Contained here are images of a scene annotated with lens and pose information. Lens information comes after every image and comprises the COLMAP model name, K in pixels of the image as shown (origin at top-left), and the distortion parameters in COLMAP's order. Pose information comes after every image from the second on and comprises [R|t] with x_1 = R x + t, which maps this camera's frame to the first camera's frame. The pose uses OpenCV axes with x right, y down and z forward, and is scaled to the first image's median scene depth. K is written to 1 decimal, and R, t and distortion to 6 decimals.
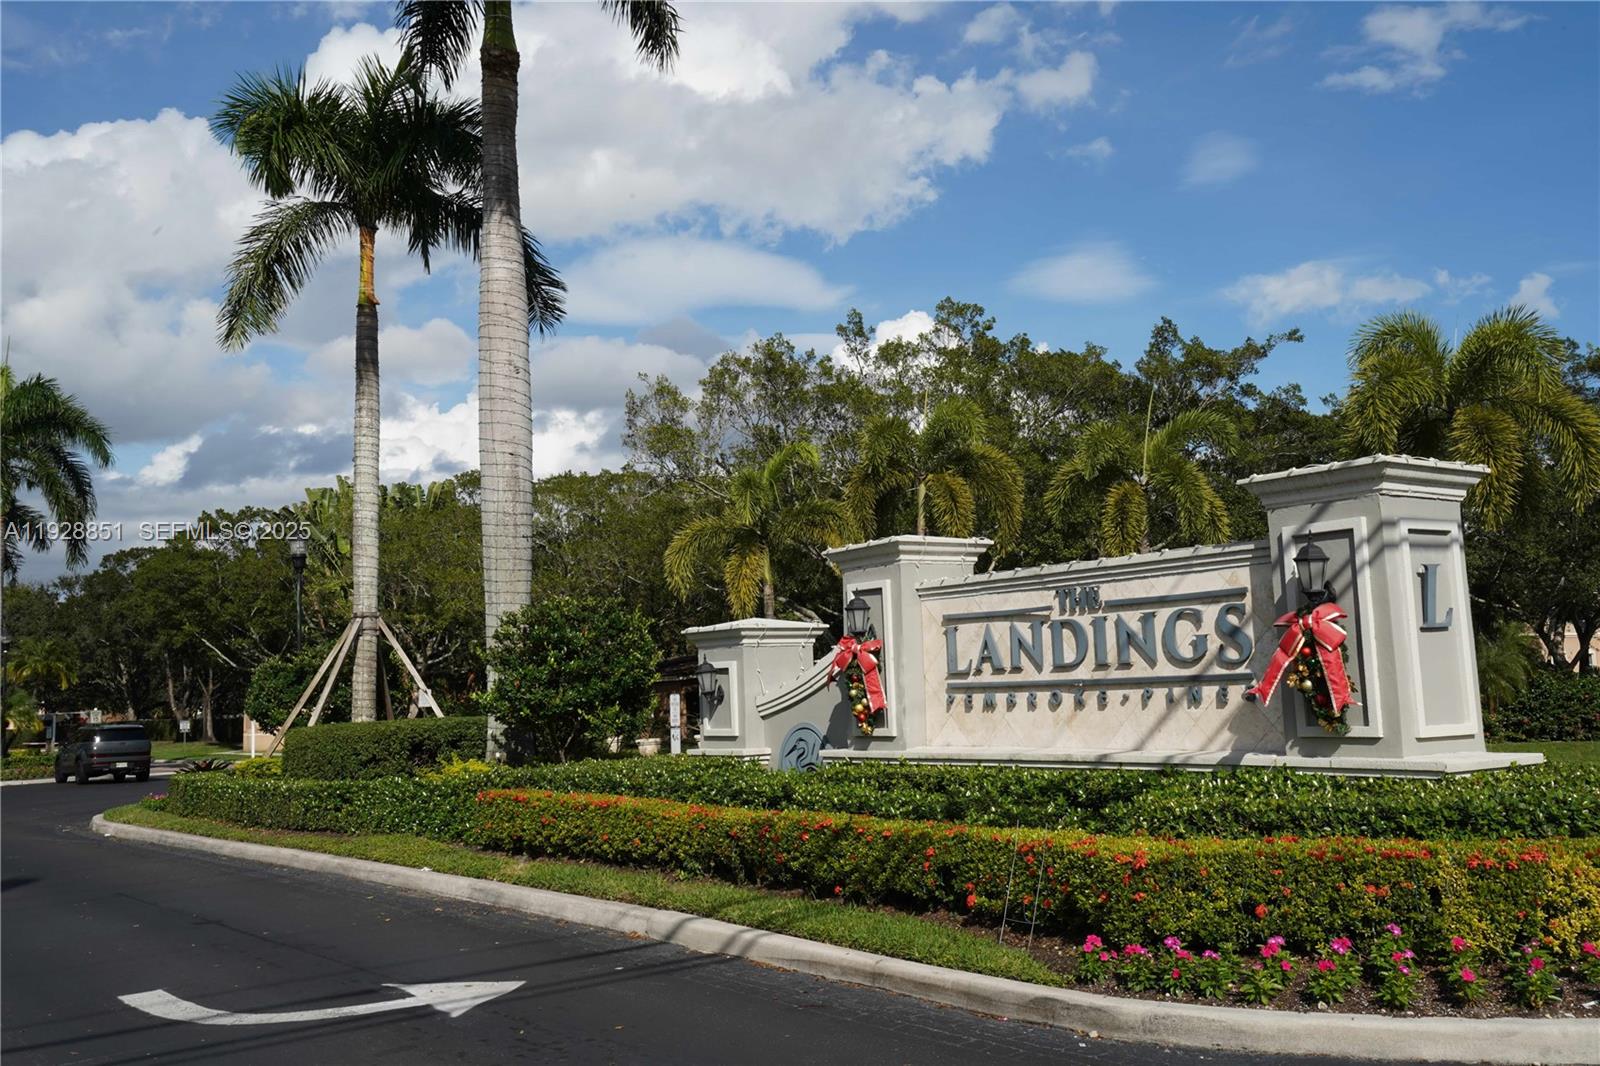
lens RADIAL K [[1508.4, 0, 793.5], [0, 1508.4, 537.7], [0, 0, 1]] dist [0.059329, 0.000000]
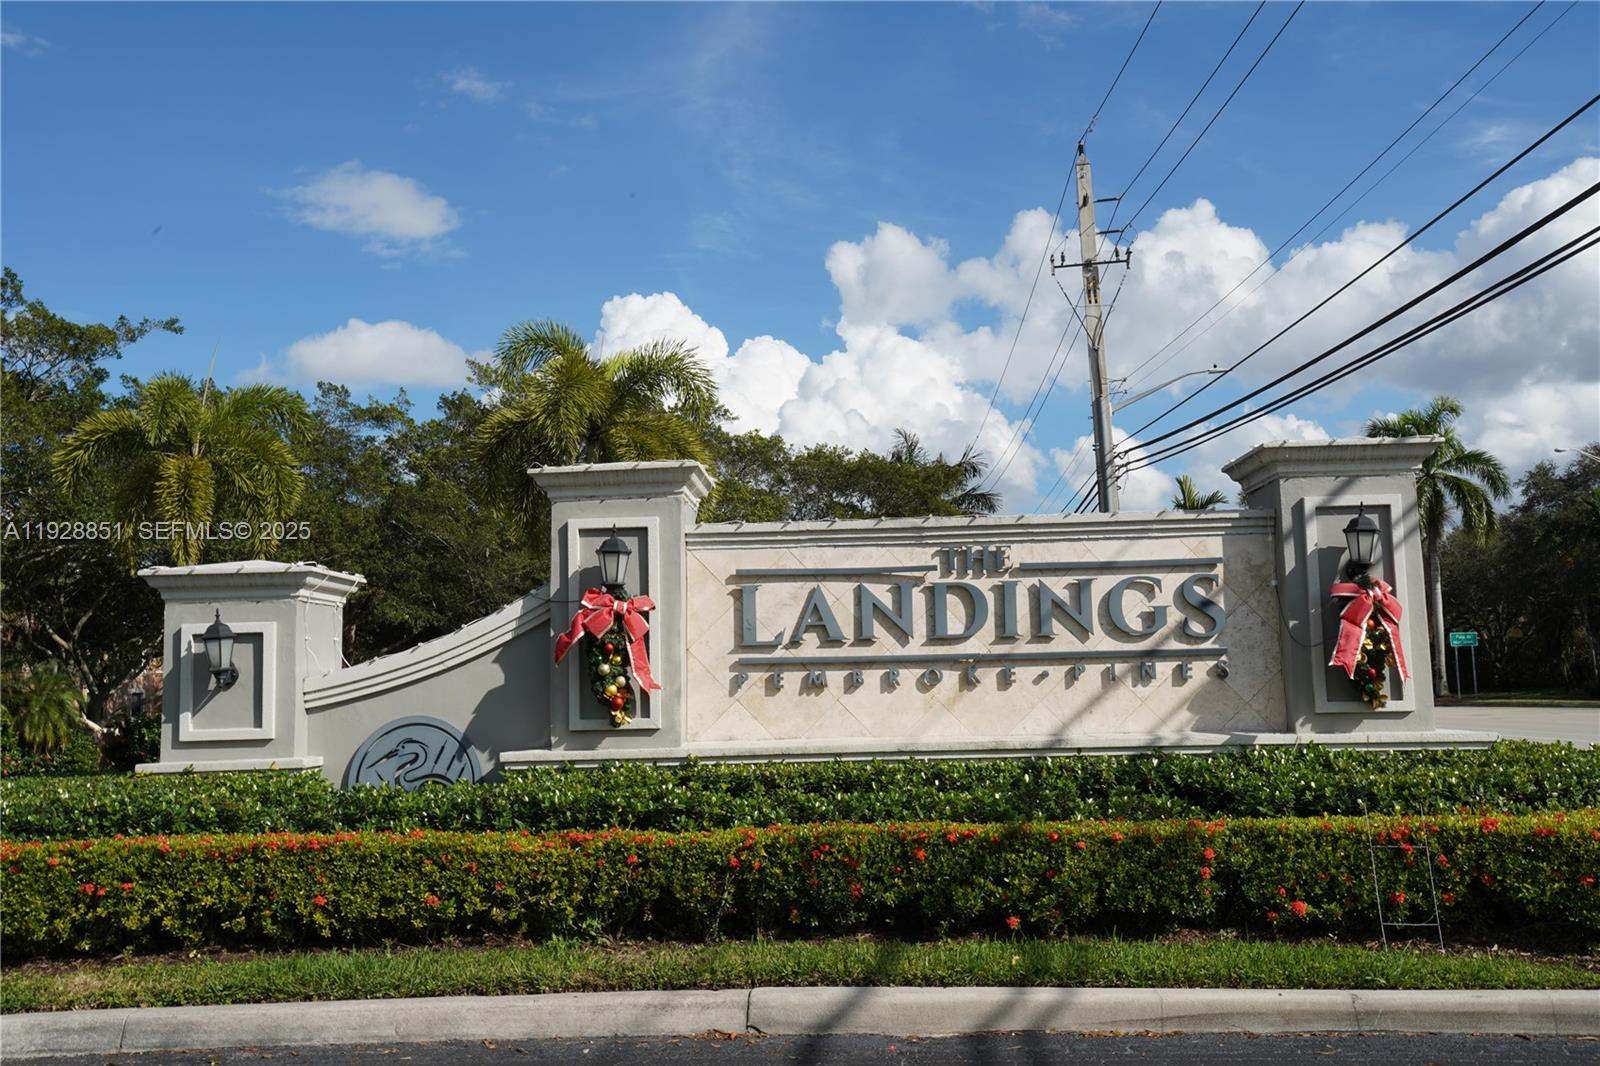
lens RADIAL K [[1508.4, 0, 795.2], [0, 1508.4, 525.2], [0, 0, 1]] dist [0.059329, 0.000000]
pose [[0.621987, 0.106972, 0.775686, -0.543557], [-0.079725, 0.994128, -0.073168, 0.093126], [-0.778959, -0.016332, 0.626863, 0.555816]]
